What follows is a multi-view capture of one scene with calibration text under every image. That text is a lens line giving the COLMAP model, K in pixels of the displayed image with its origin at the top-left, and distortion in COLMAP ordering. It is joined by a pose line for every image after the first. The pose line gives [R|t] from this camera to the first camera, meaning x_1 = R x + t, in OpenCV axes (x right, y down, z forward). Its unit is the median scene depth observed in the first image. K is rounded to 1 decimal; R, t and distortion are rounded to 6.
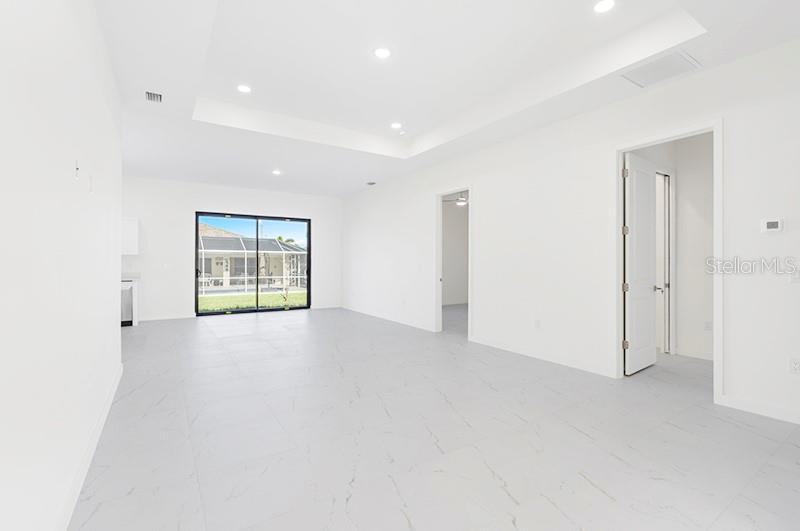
lens RADIAL K [[361.3, 0, 401.6], [0, 361.3, 260.8], [0, 0, 1]] dist [-0.002569, -0.000383]
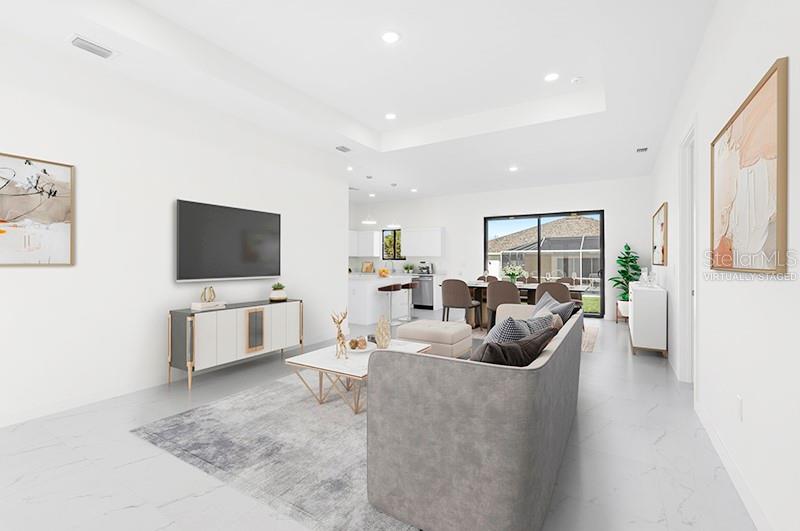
lens RADIAL K [[361.3, 0, 402.1], [0, 361.3, 261.0], [0, 0, 1]] dist [-0.002569, -0.000383]
pose [[0.420744, 0.001402, -0.907178, 0.334633], [0.003704, 0.999988, 0.003263, -0.004223], [0.907172, -0.004733, 0.420734, 0.273844]]
